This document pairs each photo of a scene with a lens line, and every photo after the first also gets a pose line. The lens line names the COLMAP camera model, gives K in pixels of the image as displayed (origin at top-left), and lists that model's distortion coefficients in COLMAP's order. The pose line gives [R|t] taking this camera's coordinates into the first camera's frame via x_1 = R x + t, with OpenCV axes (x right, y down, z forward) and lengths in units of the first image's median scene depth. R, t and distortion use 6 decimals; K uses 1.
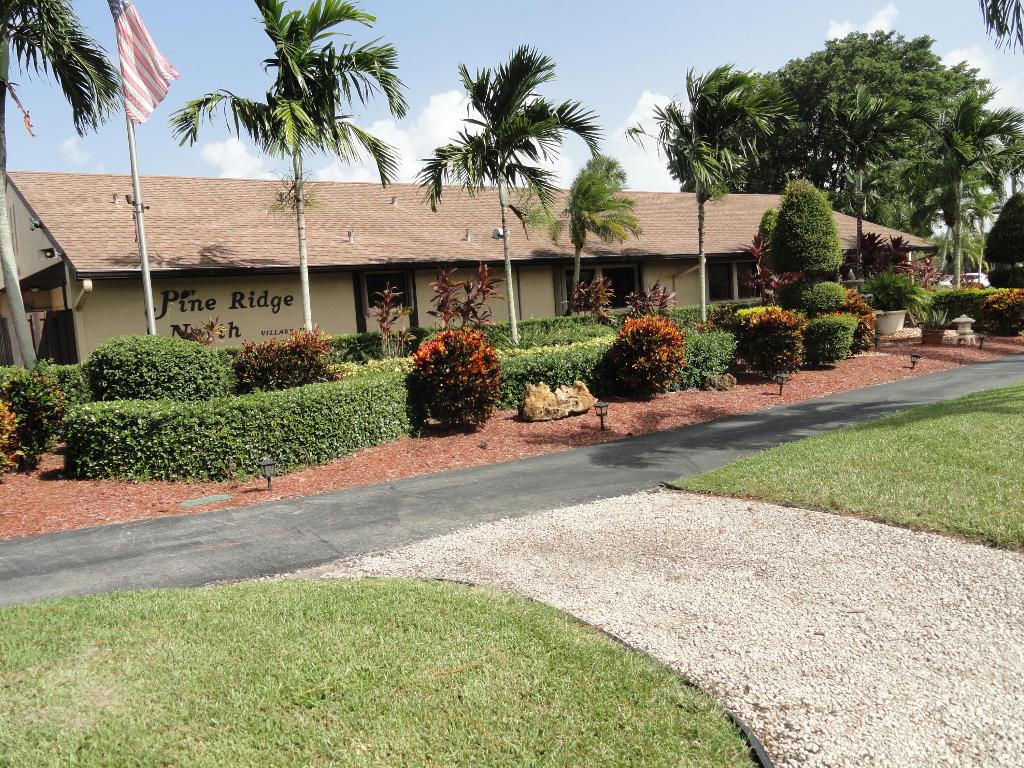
lens RADIAL K [[847.0, 0, 514.9], [0, 847.0, 386.2], [0, 0, 1]] dist [-0.013691, -0.006605]
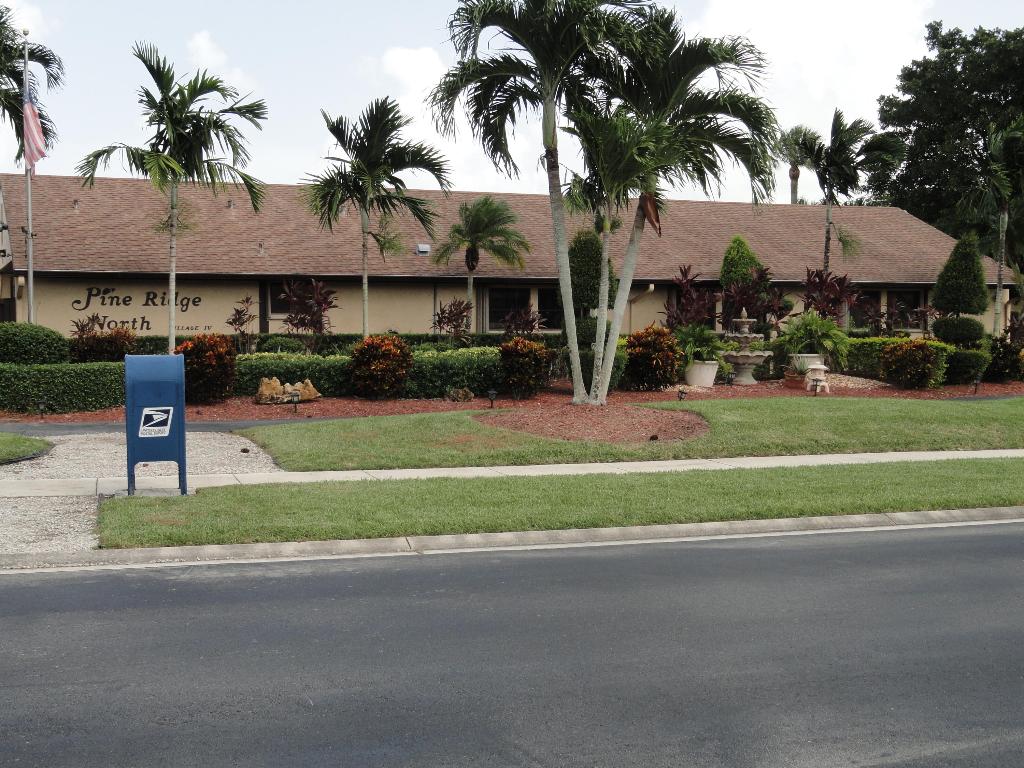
lens RADIAL K [[1348.4, 0, 510.7], [0, 1348.4, 383.0], [0, 0, 1]] dist [-0.023858, 0.000000]
pose [[0.964171, 0.082681, -0.252069, 0.659943], [-0.092173, 0.995402, -0.026062, 0.018294], [0.248755, 0.048362, 0.967358, -0.706075]]
